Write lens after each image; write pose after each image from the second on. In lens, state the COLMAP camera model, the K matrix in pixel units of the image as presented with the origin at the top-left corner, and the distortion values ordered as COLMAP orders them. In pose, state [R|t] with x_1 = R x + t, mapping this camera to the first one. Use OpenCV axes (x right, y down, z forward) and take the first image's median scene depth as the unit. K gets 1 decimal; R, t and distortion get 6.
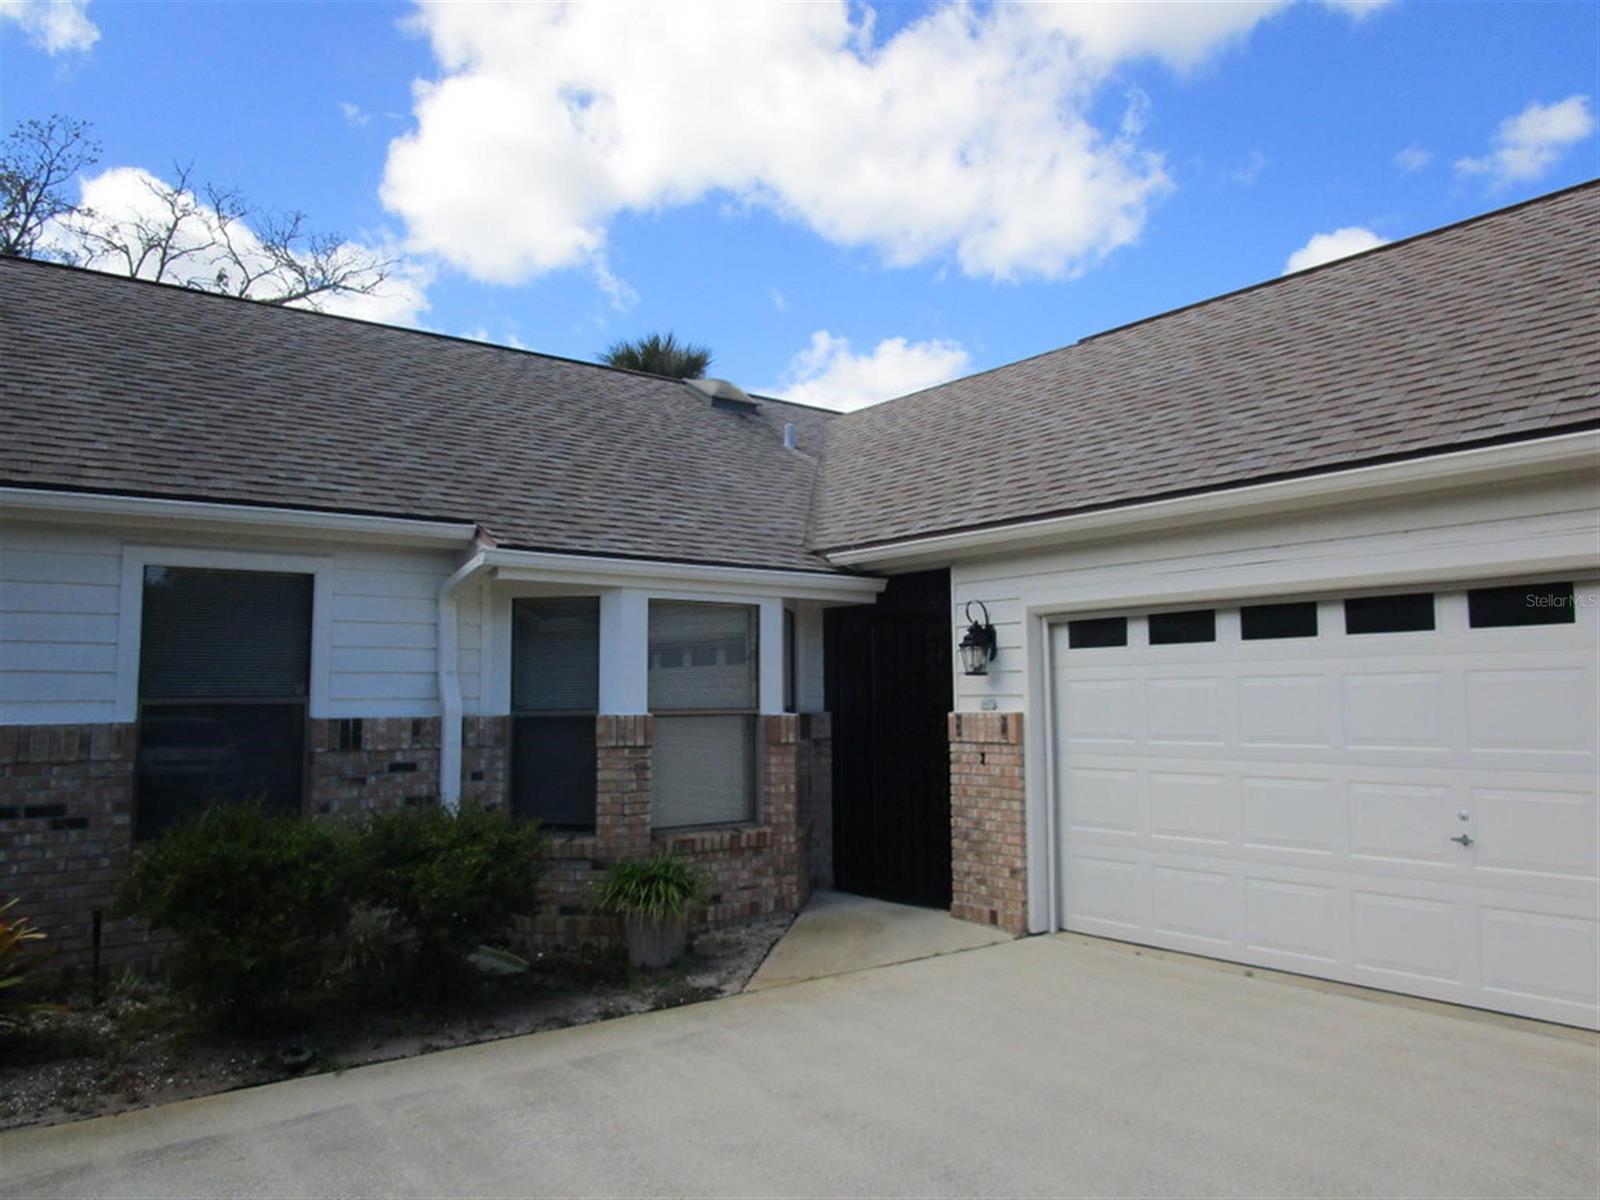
lens RADIAL K [[1128.8, 0, 779.6], [0, 1128.8, 598.2], [0, 0, 1]] dist [-0.010988, -0.002899]
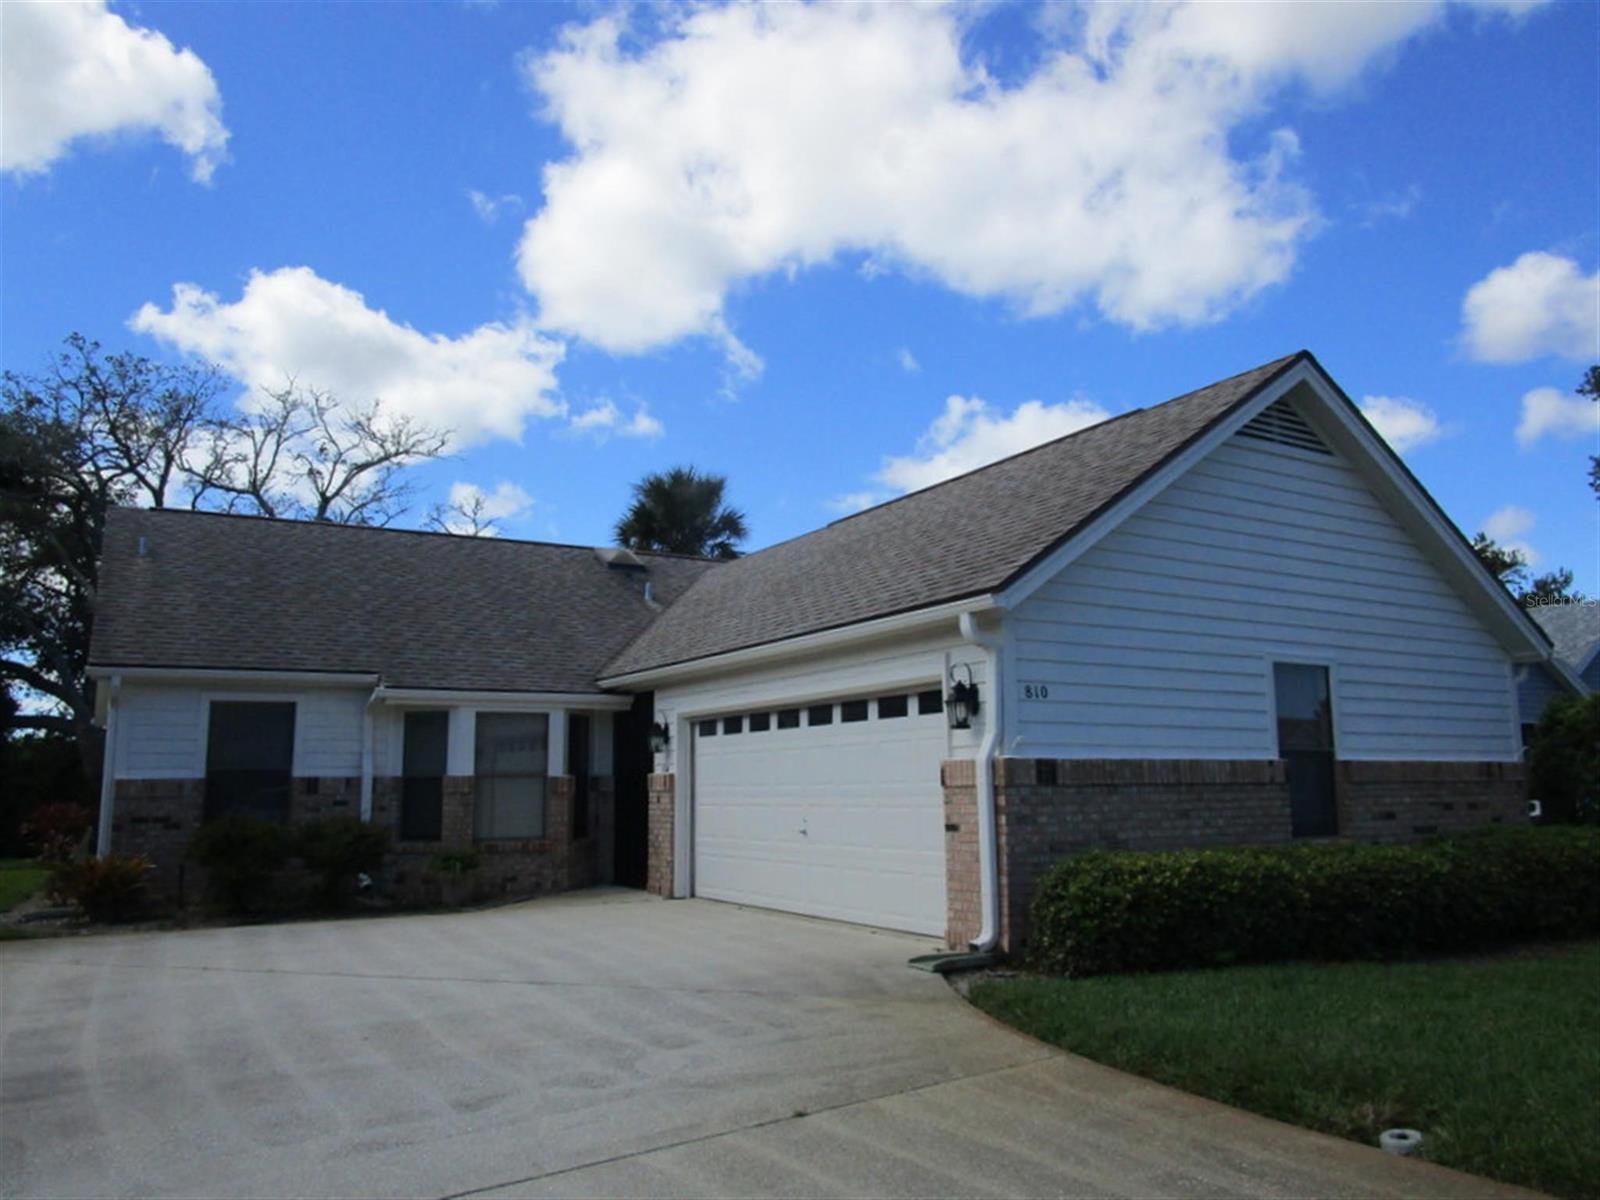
lens RADIAL K [[1195.4, 0, 798.5], [0, 1195.4, 594.4], [0, 0, 1]] dist [-0.019020, 0.003908]
pose [[0.992248, -0.023341, -0.122058, 0.645644], [0.015243, 0.997645, -0.066868, -0.051972], [0.123331, 0.064489, 0.990268, -0.863357]]
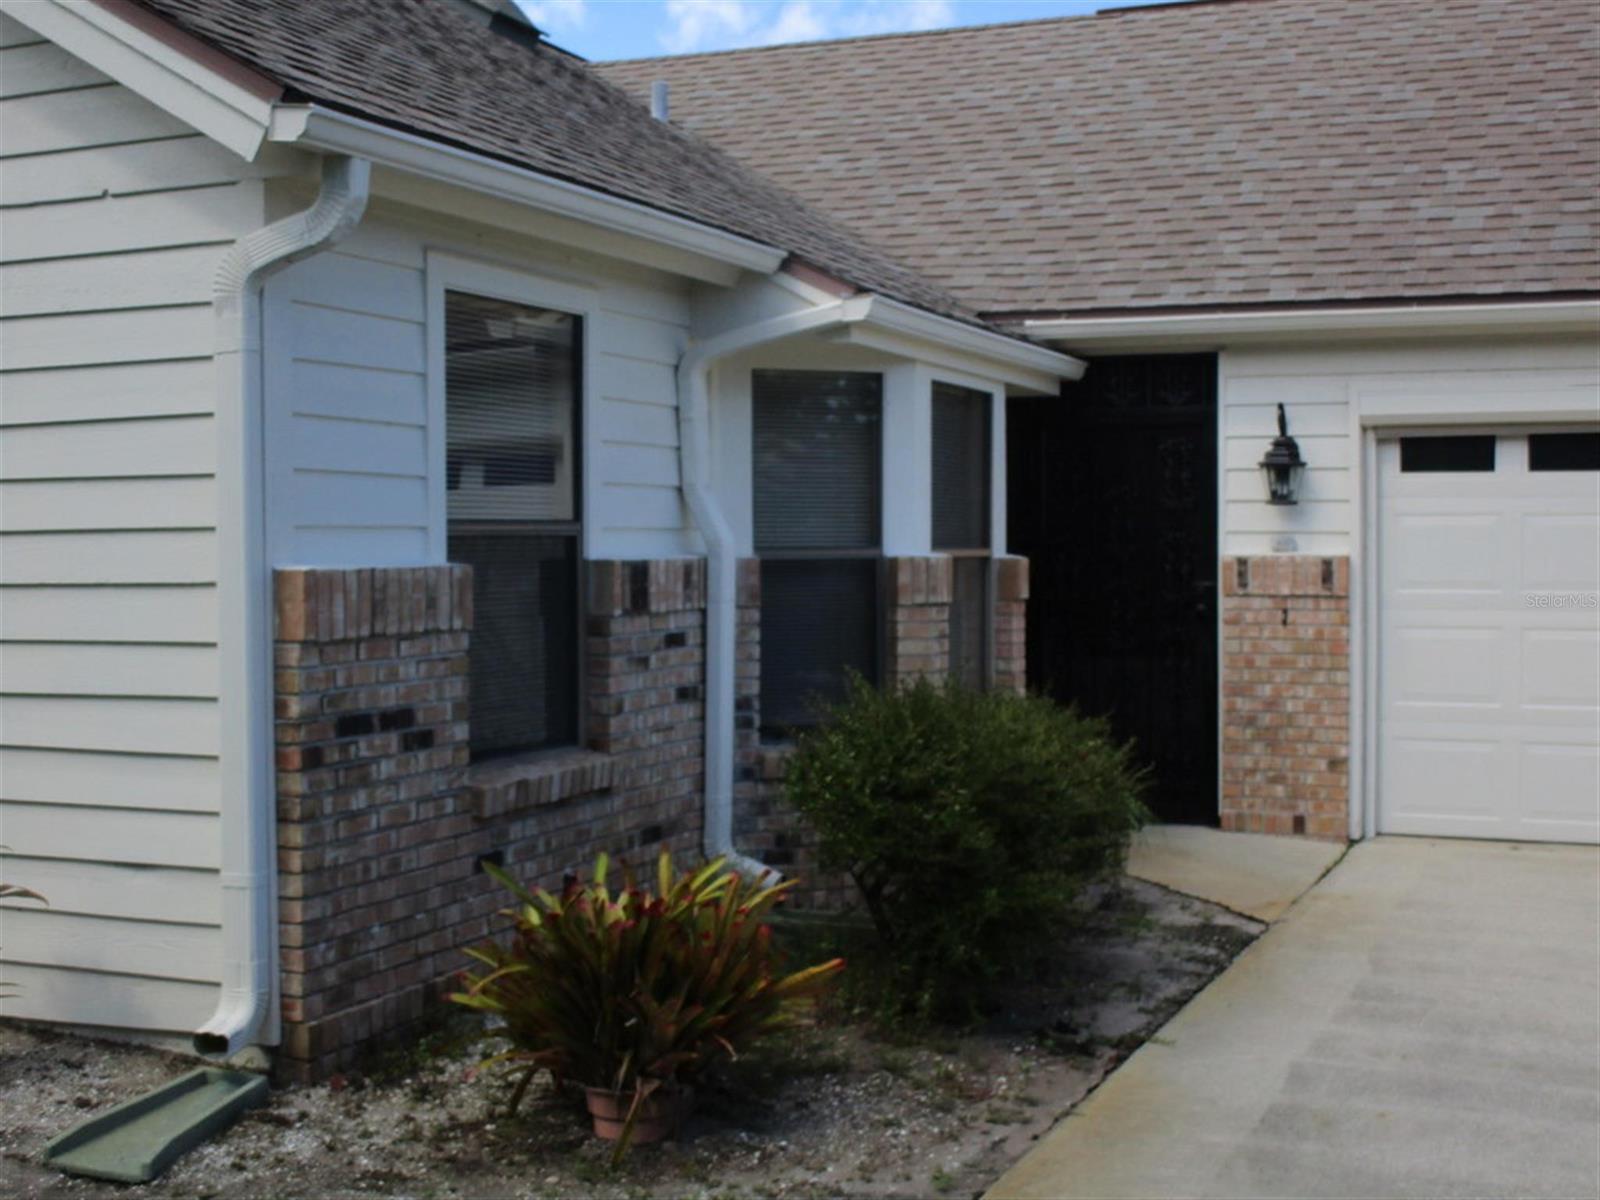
lens RADIAL K [[2059.1, 0, 800.0], [0, 2059.1, 600.0], [0, 0, 1]] dist [-0.043765, 0.004515]
pose [[0.860030, -0.007517, 0.510188, -0.797641], [-0.052399, 0.993304, 0.102966, 0.008774], [-0.507545, -0.115287, 0.853877, 0.009150]]
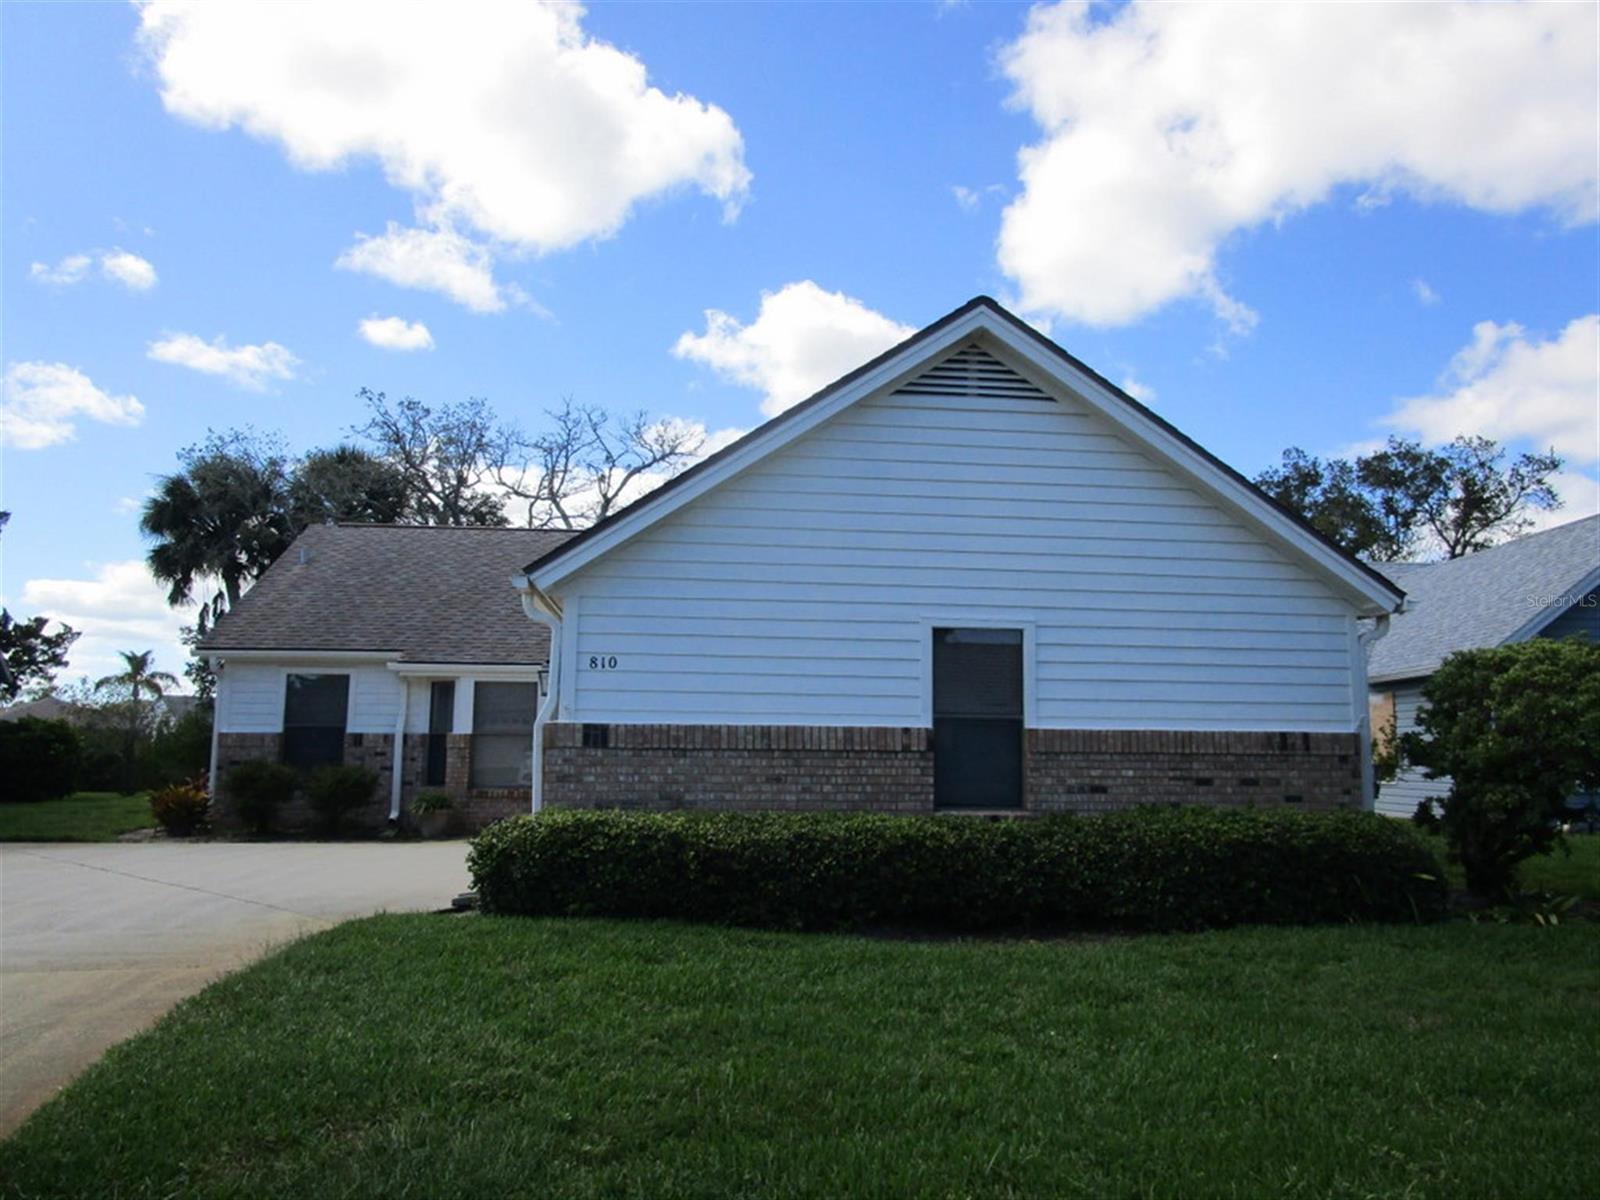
lens RADIAL K [[1149.2, 0, 795.2], [0, 1149.2, 603.9], [0, 0, 1]] dist [-0.032802, 0.000109]
pose [[0.855438, -0.051225, -0.515366, 1.592203], [0.034253, 0.998514, -0.042393, -0.033456], [0.516771, 0.018612, 0.855921, -0.595042]]
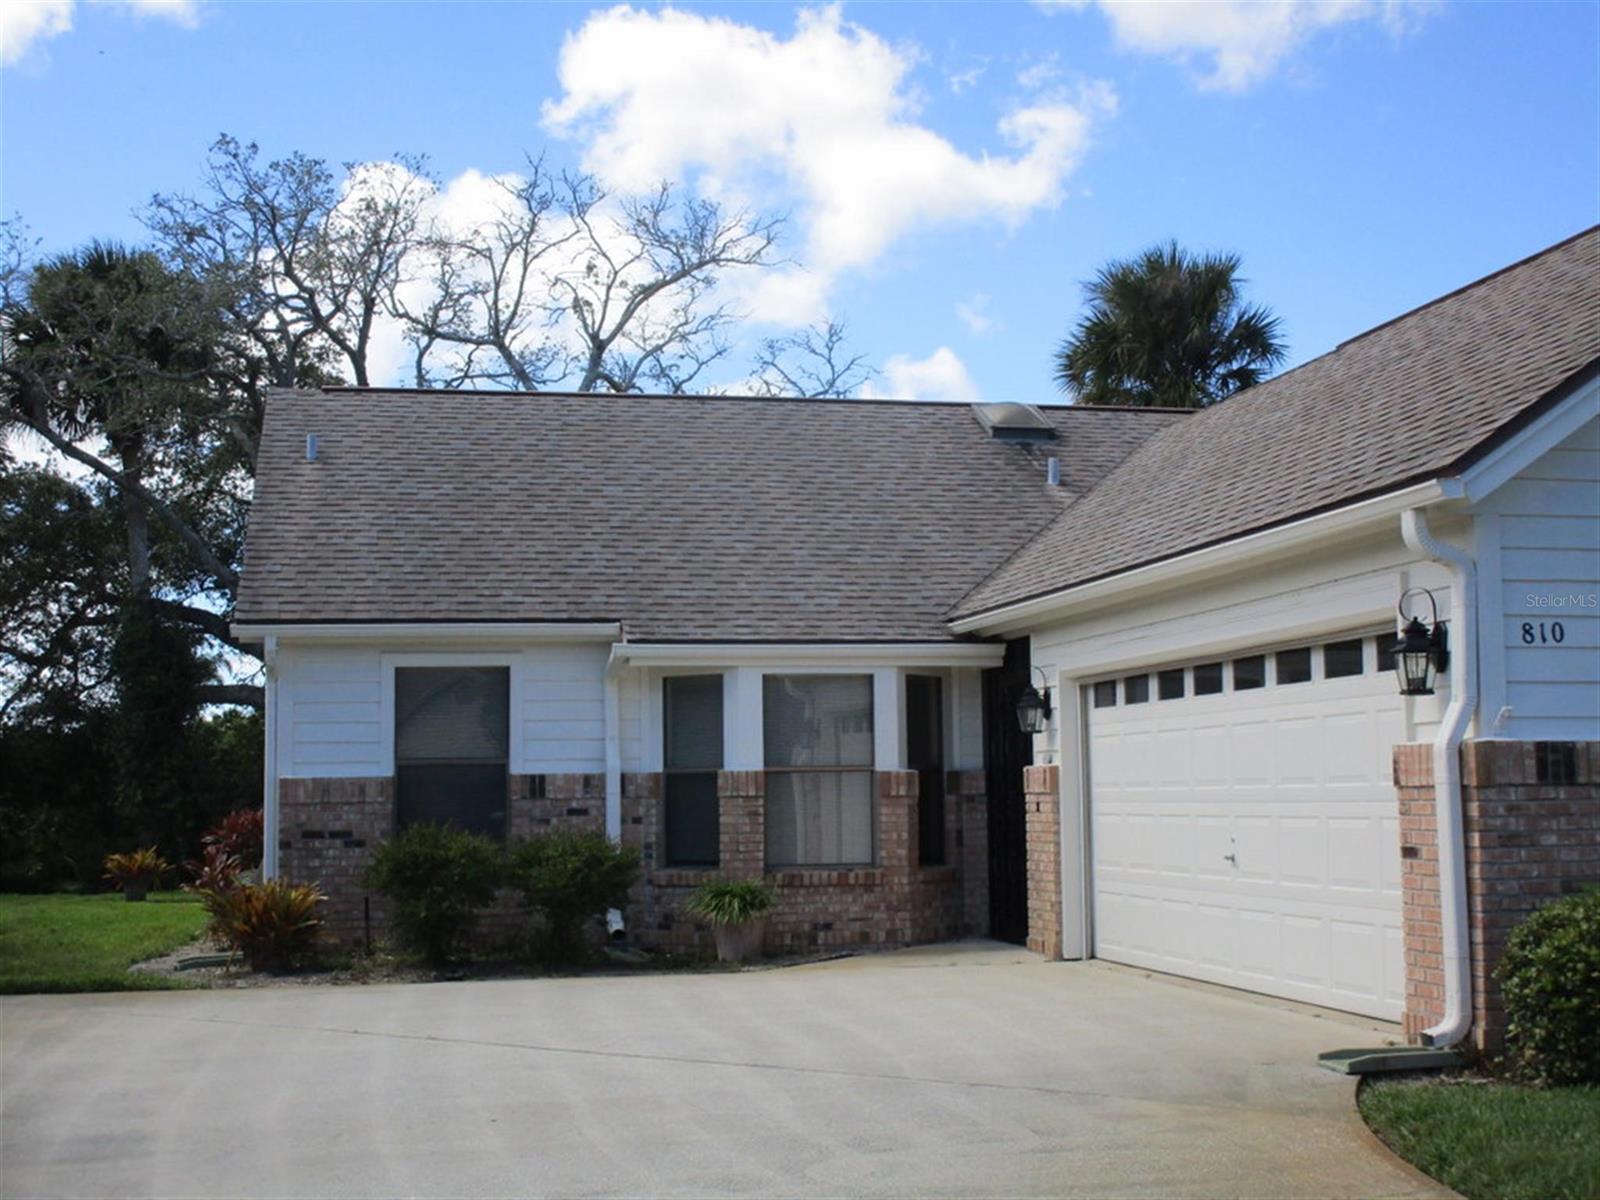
lens RADIAL K [[2059.1, 0, 800.0], [0, 2059.1, 600.0], [0, 0, 1]] dist [-0.043765, 0.004515]
pose [[0.903306, -0.043426, -0.426793, 0.866043], [0.045329, 0.998956, -0.005703, -0.064838], [0.426595, -0.014195, 0.904331, -0.971023]]
